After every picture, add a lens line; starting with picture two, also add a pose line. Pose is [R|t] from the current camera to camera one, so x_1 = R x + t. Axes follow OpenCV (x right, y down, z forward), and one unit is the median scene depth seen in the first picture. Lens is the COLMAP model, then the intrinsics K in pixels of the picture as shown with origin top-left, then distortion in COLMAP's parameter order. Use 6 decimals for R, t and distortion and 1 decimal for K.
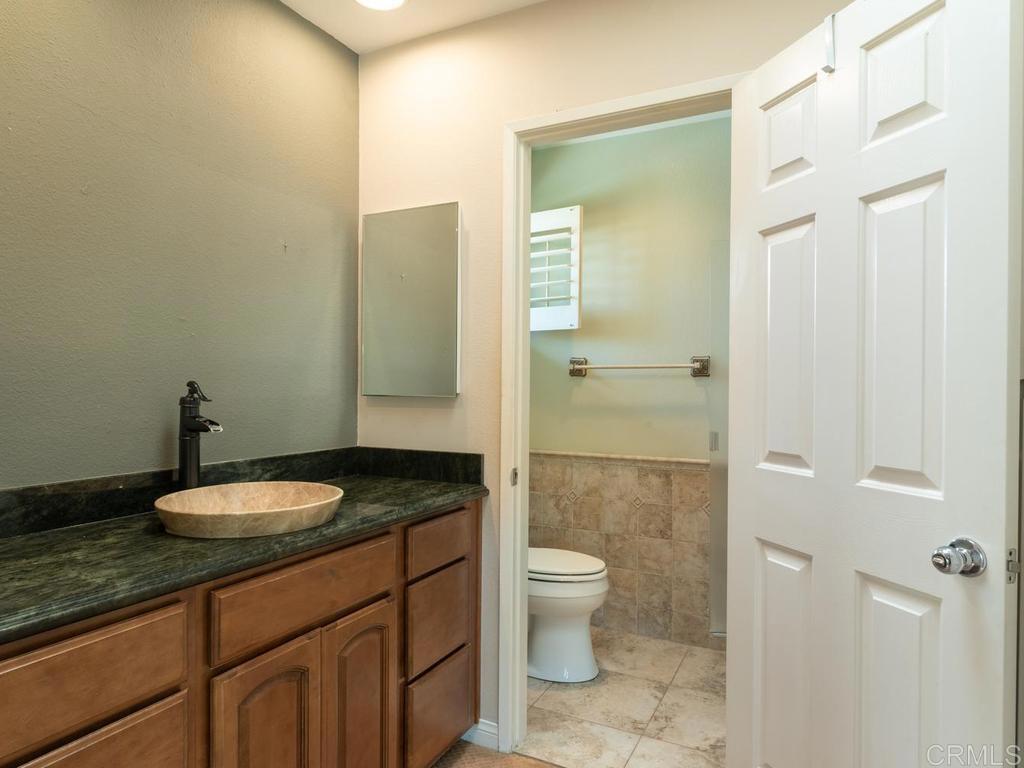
lens RADIAL K [[603.9, 0, 512.2], [0, 603.9, 389.0], [0, 0, 1]] dist [0.001430, -0.000022]
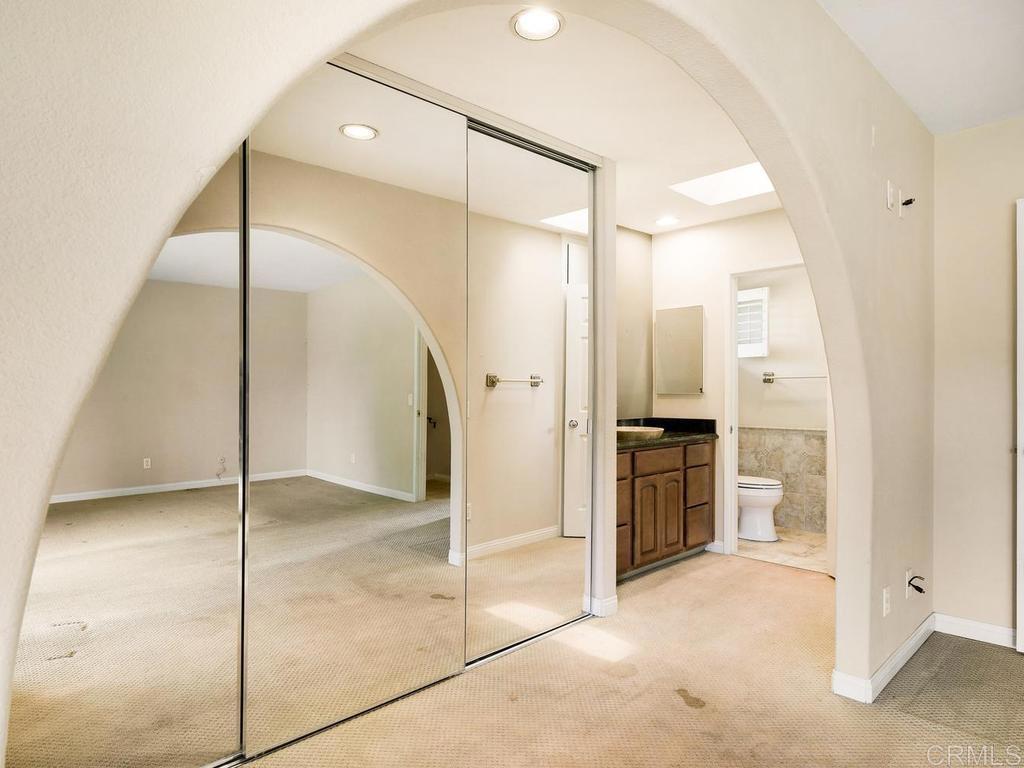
lens RADIAL K [[579.5, 0, 517.5], [0, 579.5, 385.7], [0, 0, 1]] dist [-0.012696, -0.004485]
pose [[0.943019, -0.006762, -0.332671, -0.019406], [0.003313, 0.999935, -0.010933, 0.003742], [0.332724, 0.009208, 0.942979, -0.872211]]
